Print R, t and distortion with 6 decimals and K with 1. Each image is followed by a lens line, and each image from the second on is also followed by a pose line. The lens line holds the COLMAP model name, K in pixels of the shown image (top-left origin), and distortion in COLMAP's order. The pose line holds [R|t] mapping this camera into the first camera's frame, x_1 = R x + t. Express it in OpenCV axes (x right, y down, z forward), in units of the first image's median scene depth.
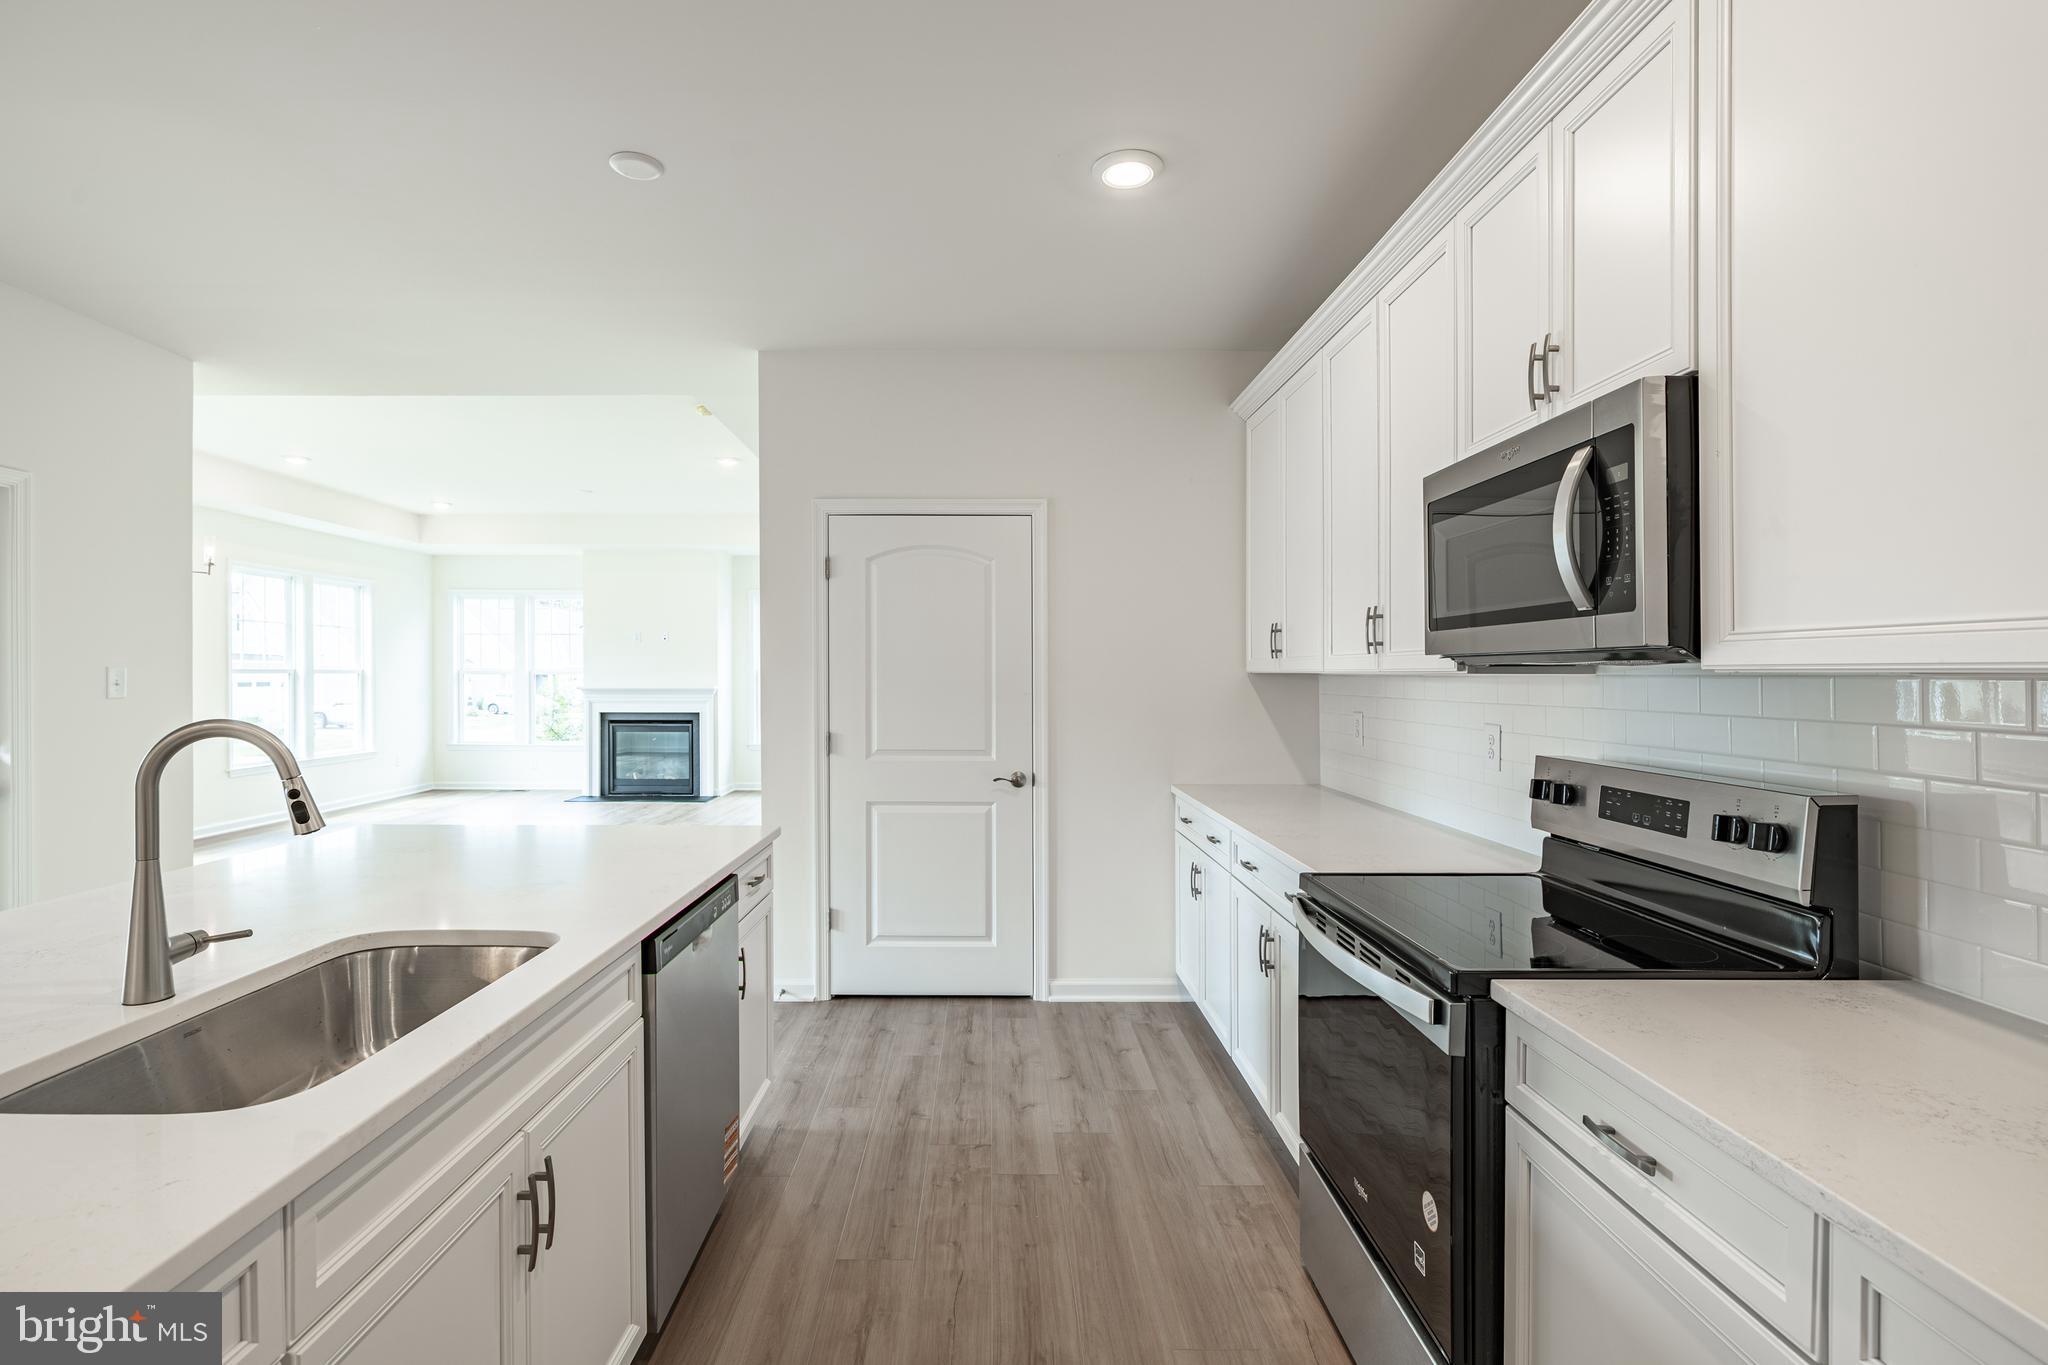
lens RADIAL K [[961.3, 0, 997.3], [0, 961.3, 681.0], [0, 0, 1]] dist [-0.004091, 0.002080]
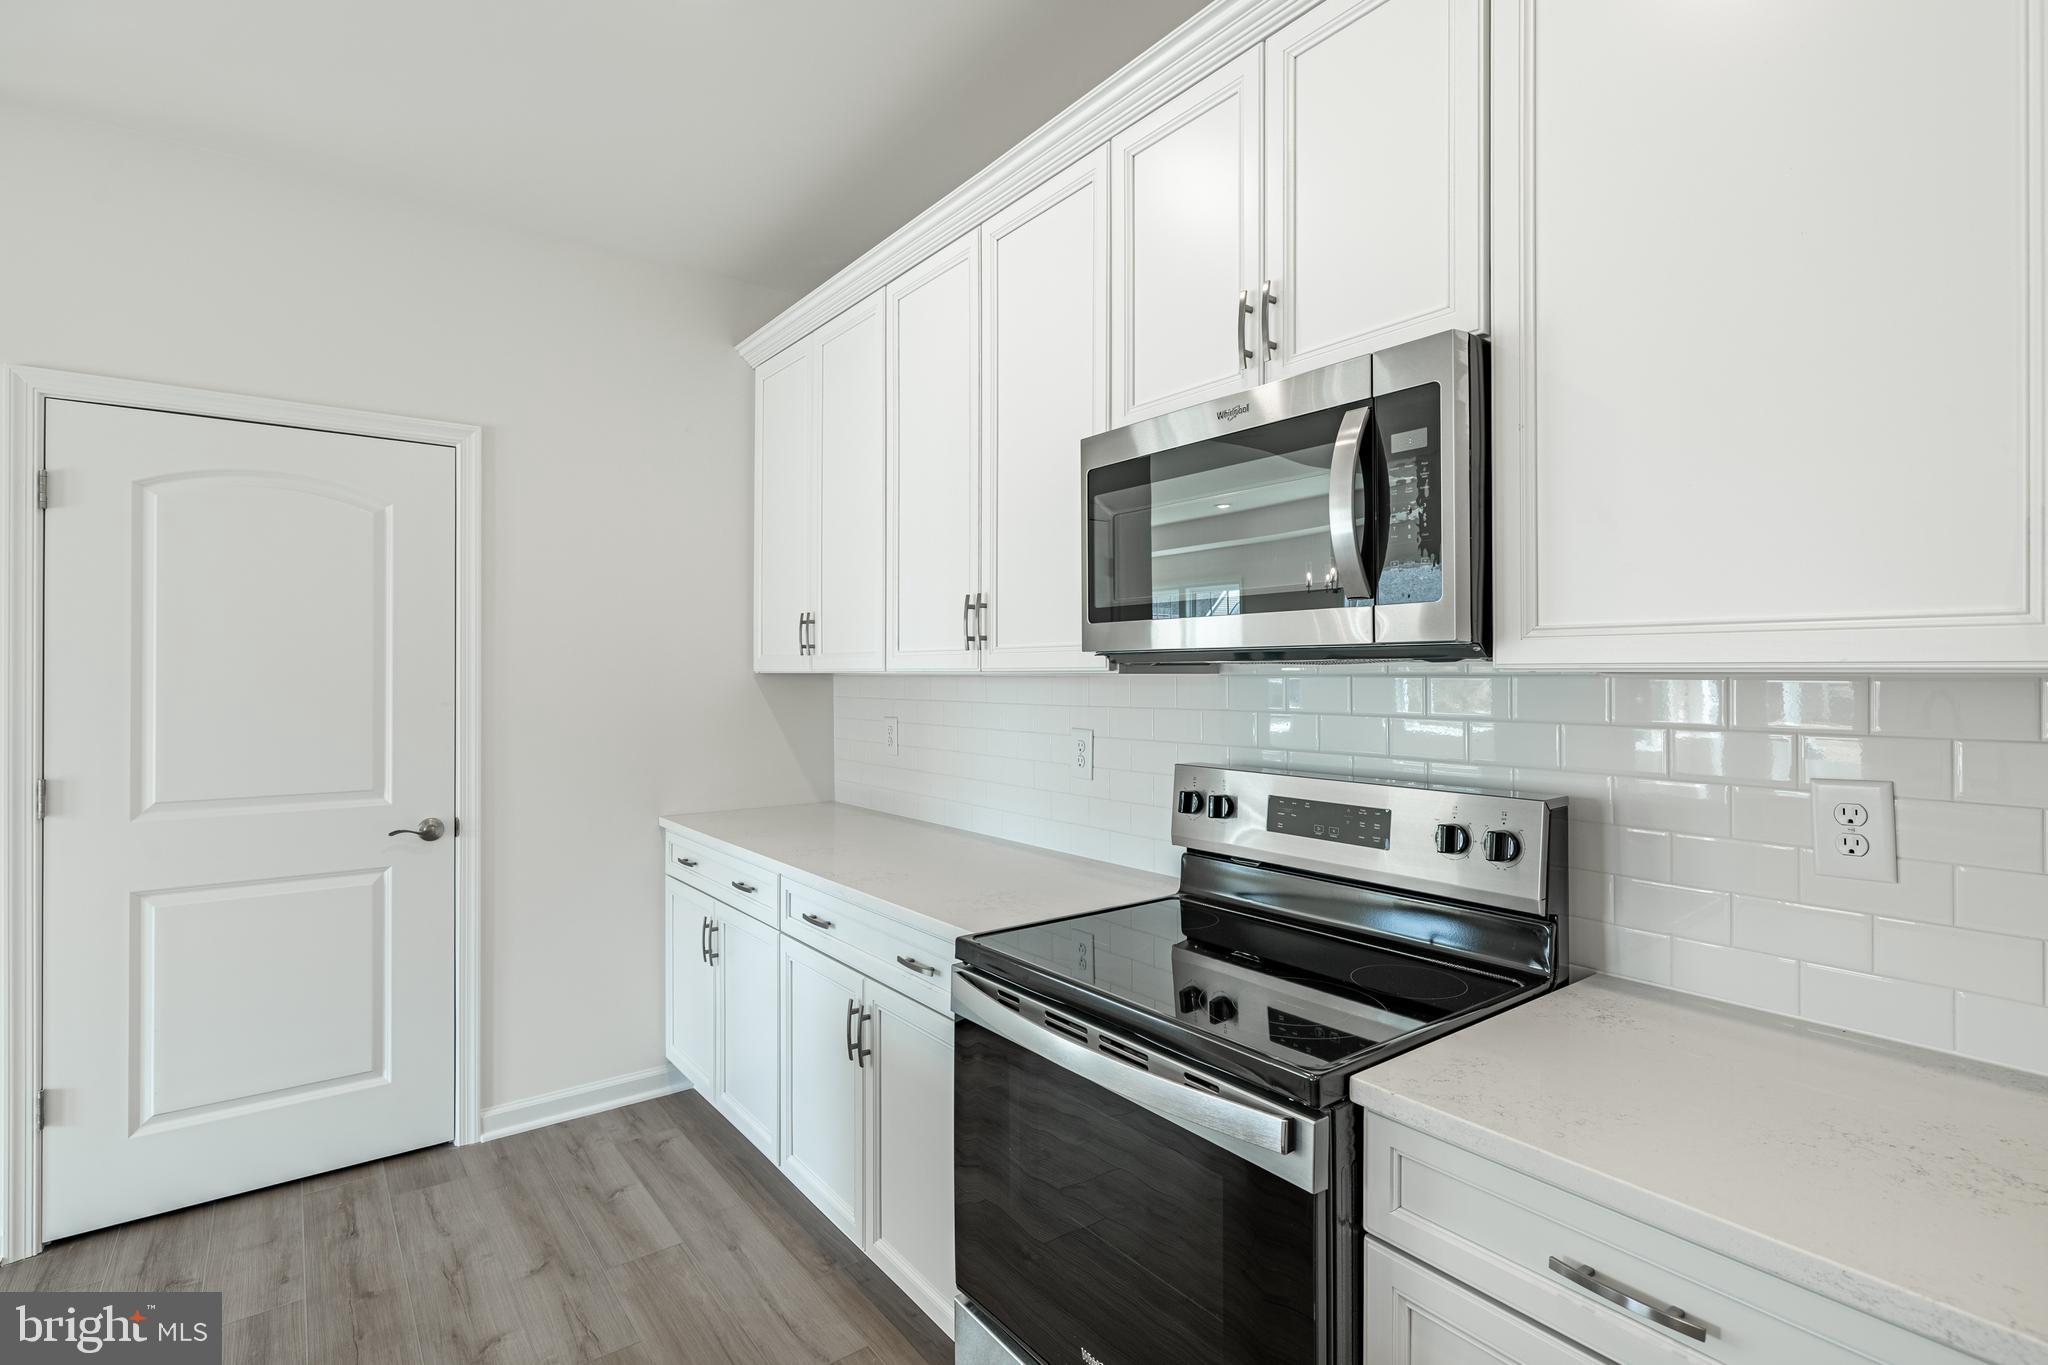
lens RADIAL K [[961.3, 0, 1019.1], [0, 961.3, 669.4], [0, 0, 1]] dist [-0.004091, 0.002080]
pose [[0.798776, 0.004391, 0.601612, -0.062948], [0.004437, 0.999903, -0.013188, -0.000453], [-0.601612, 0.013204, 0.798679, 0.226397]]
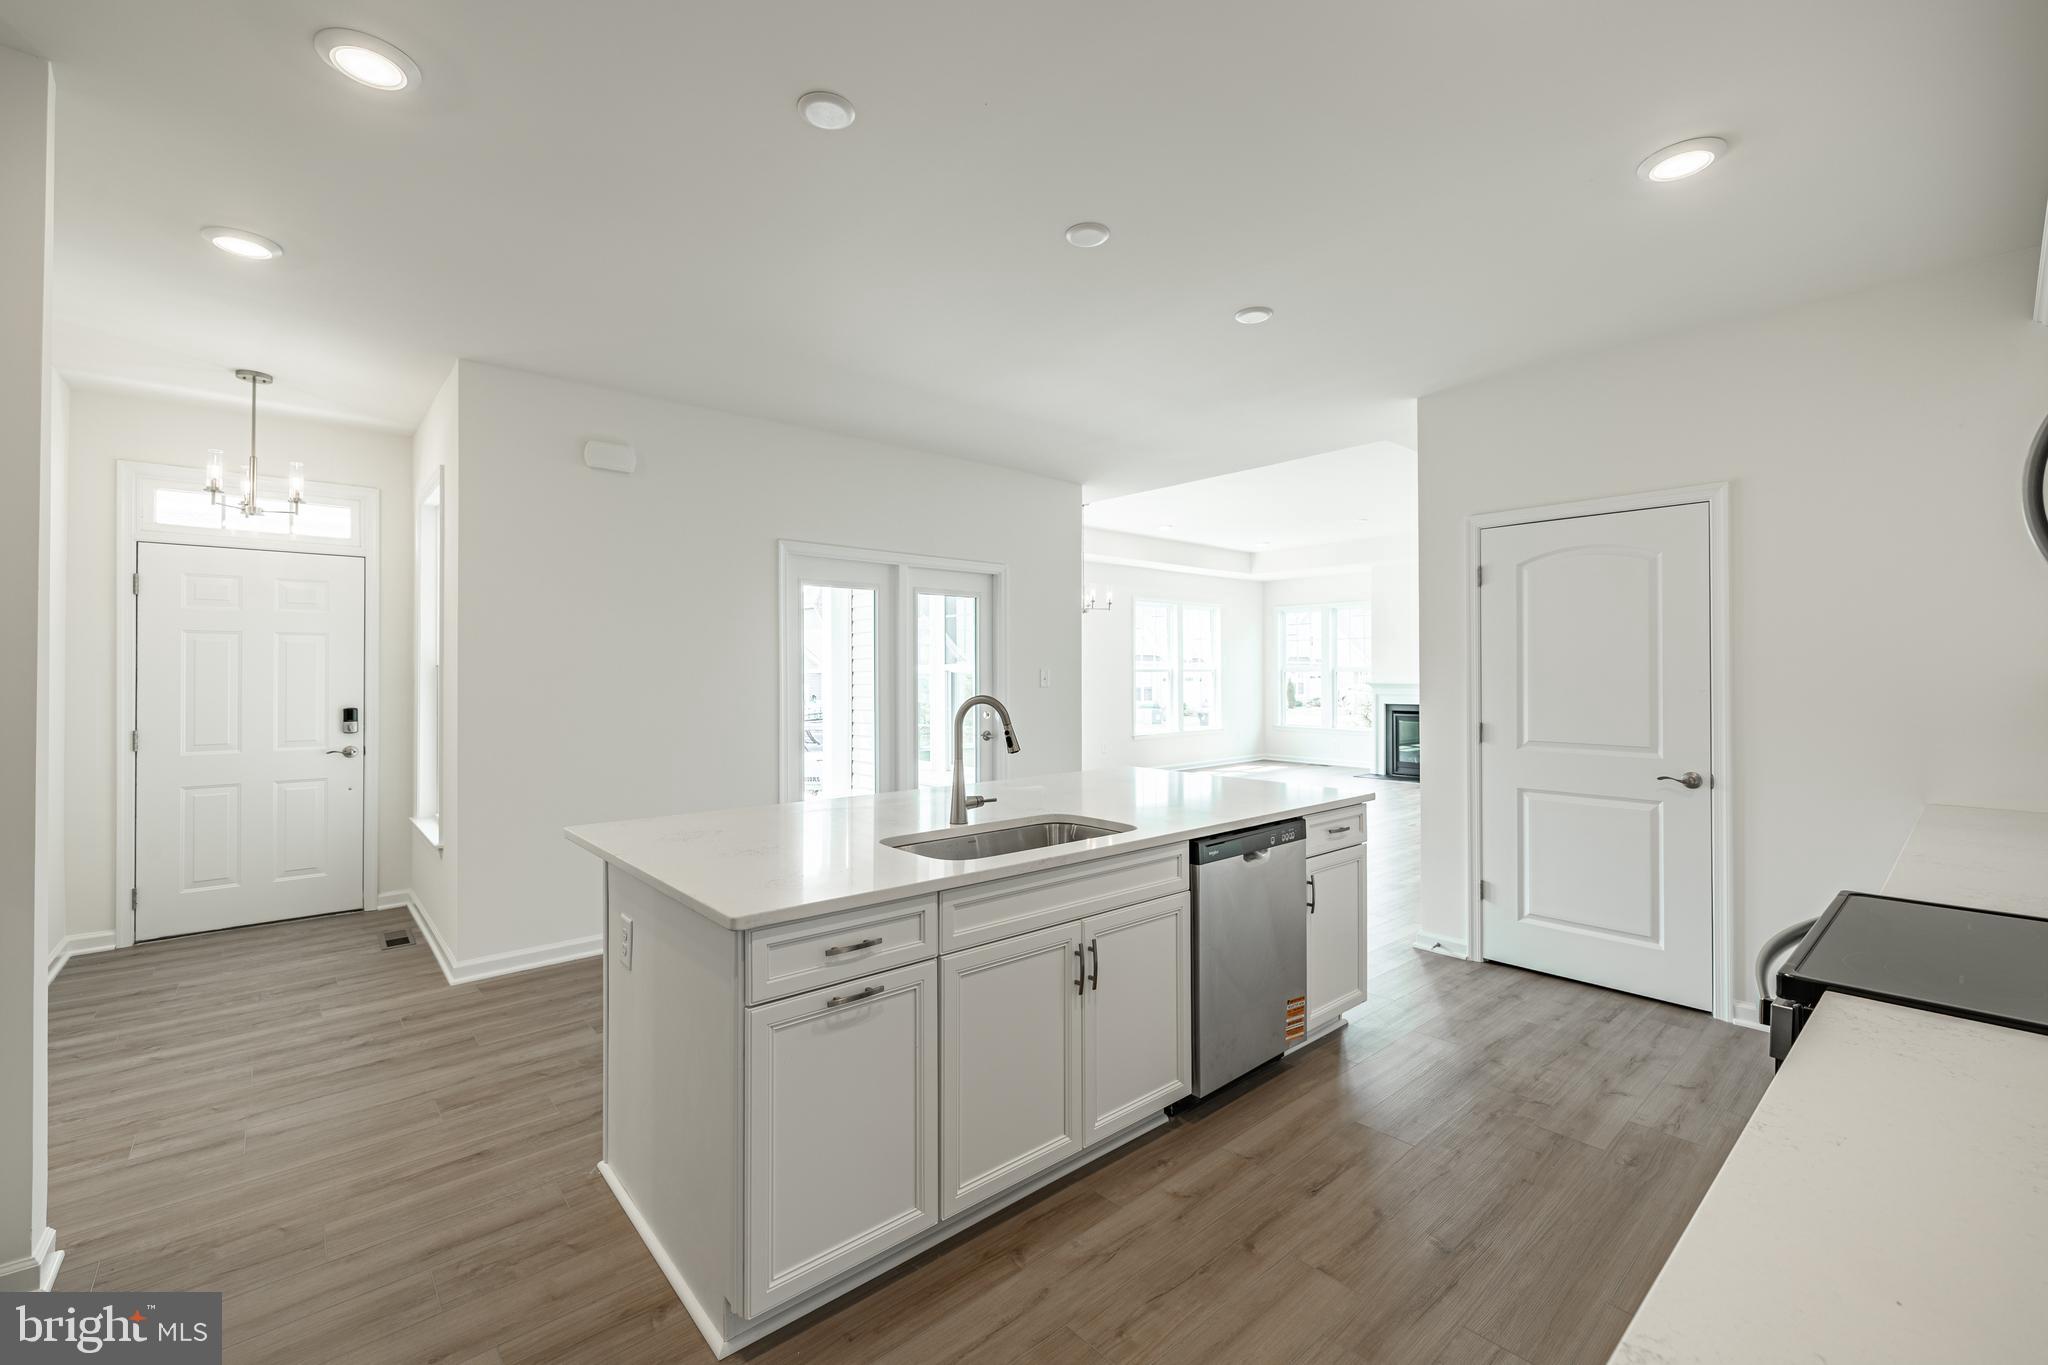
lens RADIAL K [[857.7, 0, 1025.5], [0, 857.7, 670.9], [0, 0, 1]] dist [-0.000513, 0.000677]
pose [[0.658339, -0.005449, -0.752702, 0.259599], [0.000212, 0.999975, -0.007054, -0.000034], [0.752721, 0.004484, 0.658324, -0.064805]]
